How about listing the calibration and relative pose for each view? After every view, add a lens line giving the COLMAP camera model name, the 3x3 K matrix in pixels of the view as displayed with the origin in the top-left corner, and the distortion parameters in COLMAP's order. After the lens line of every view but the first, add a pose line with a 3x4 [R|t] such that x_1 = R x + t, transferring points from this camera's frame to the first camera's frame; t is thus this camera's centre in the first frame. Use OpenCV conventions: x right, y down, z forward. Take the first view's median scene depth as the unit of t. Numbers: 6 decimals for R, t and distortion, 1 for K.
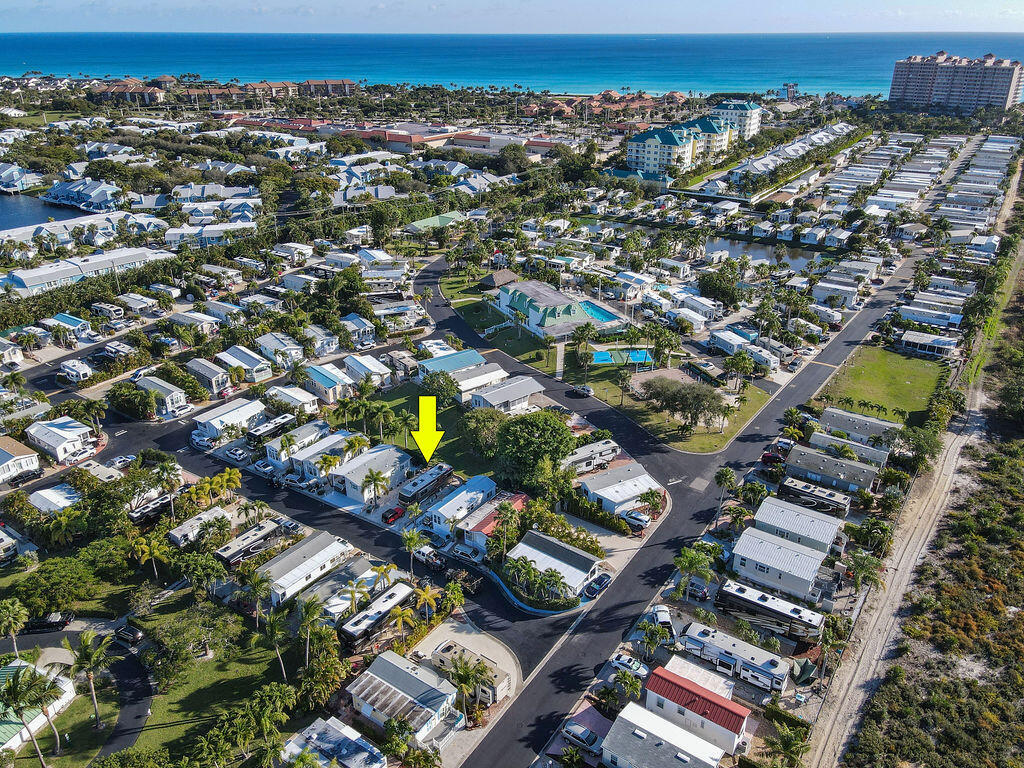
lens RADIAL K [[759.9, 0, 512.0], [0, 759.9, 384.0], [0, 0, 1]] dist [-0.002163, 0.042747]
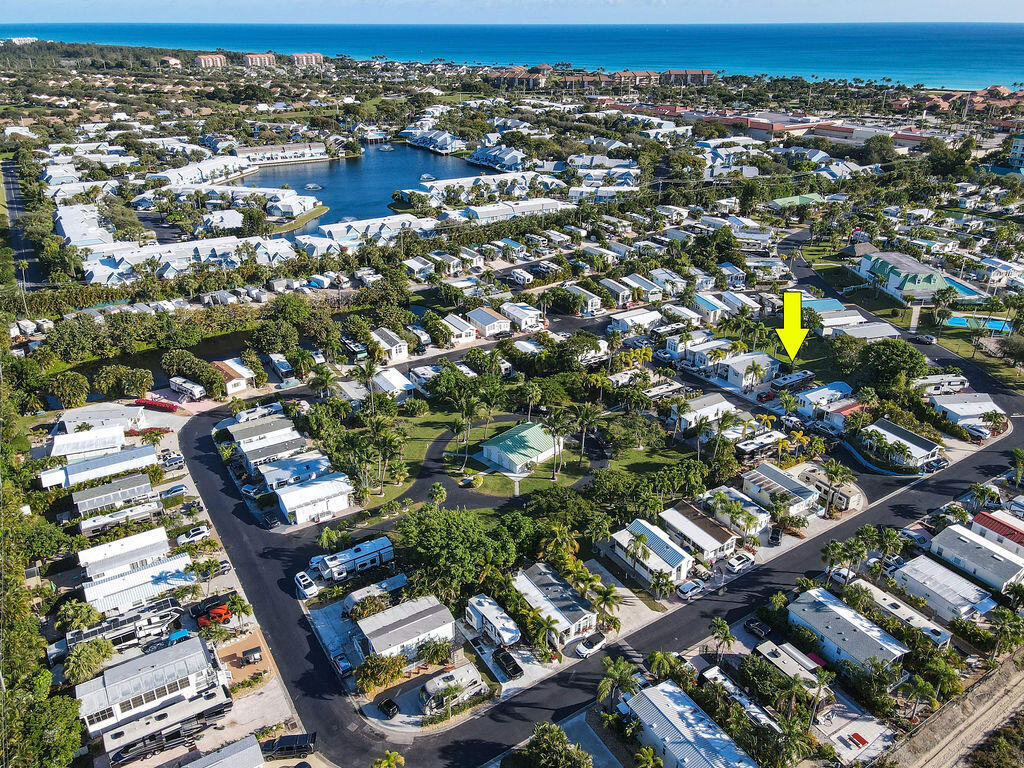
lens RADIAL K [[759.9, 0, 512.0], [0, 759.9, 384.0], [0, 0, 1]] dist [-0.002163, 0.042747]
pose [[0.917021, 0.171698, -0.359990, -0.044016], [-0.168065, 0.984897, 0.041628, 0.084205], [0.361701, 0.022328, 0.932027, -0.196533]]
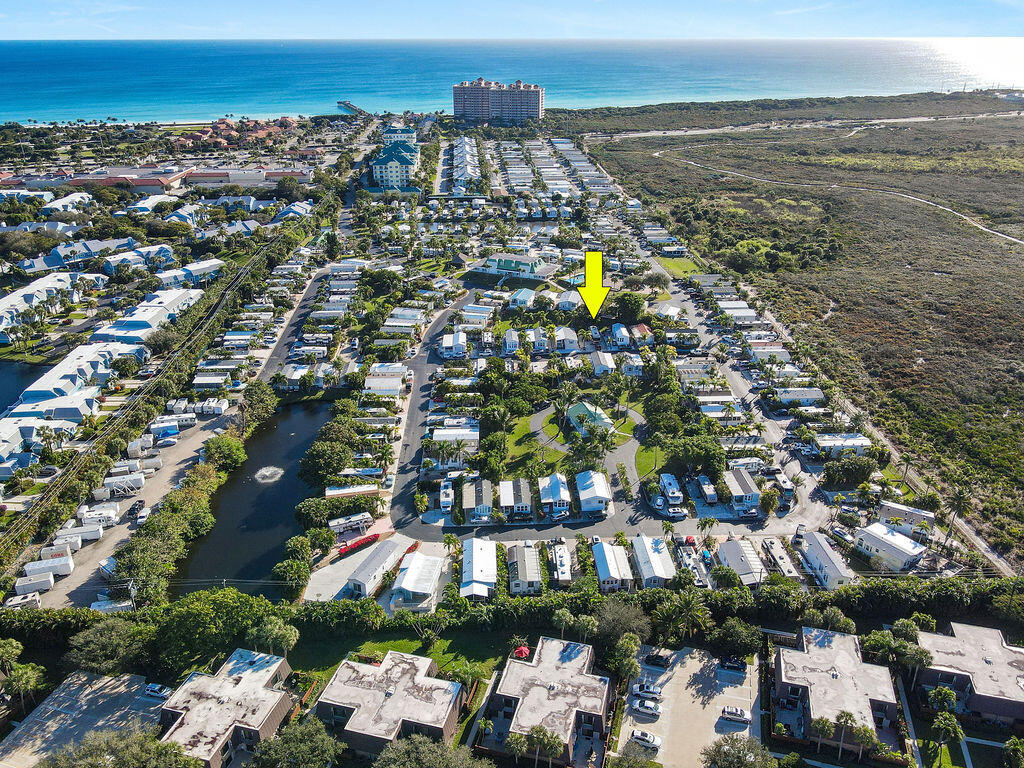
lens RADIAL K [[786.6, 0, 522.8], [0, 786.6, 386.7], [0, 0, 1]] dist [0.000747, 0.031835]
pose [[0.790573, -0.254077, 0.557171, -0.802075], [0.261863, 0.962744, 0.067465, 0.037164], [-0.553554, 0.092566, 0.827653, -0.365489]]
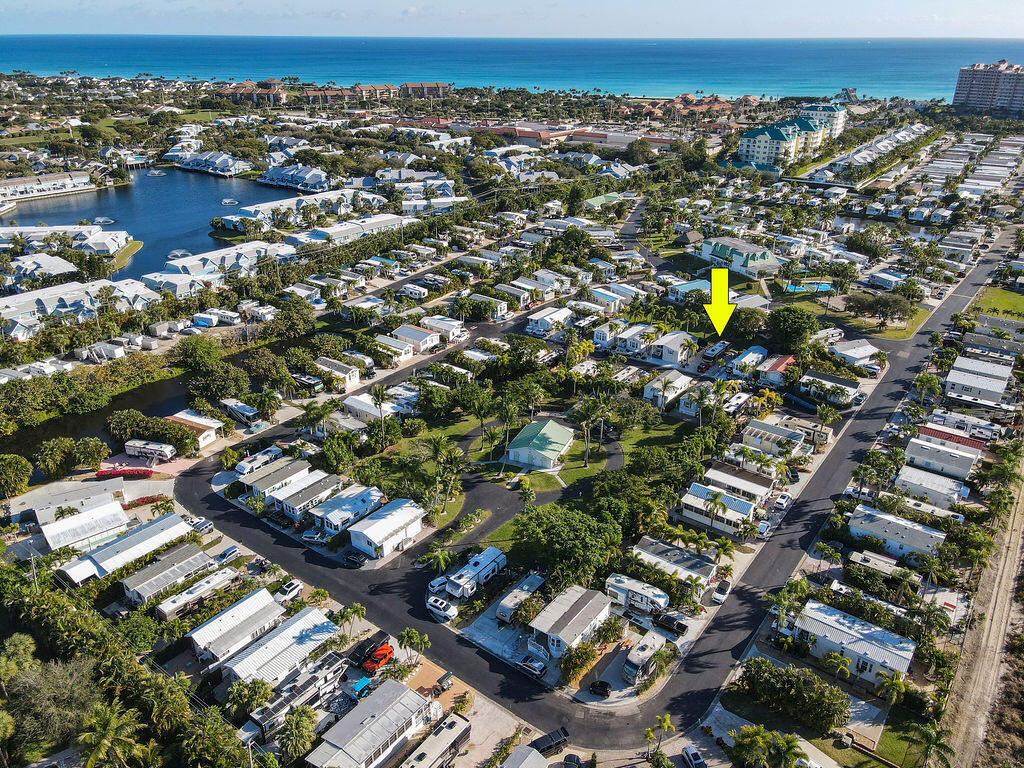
lens RADIAL K [[755.1, 0, 512.0], [0, 755.1, 384.0], [0, 0, 1]] dist [0.011123, 0.011171]
pose [[0.999258, 0.019287, -0.033338, -0.244302], [-0.019356, 0.999811, -0.001758, 0.107193], [0.033297, 0.002402, 0.999443, -0.268214]]
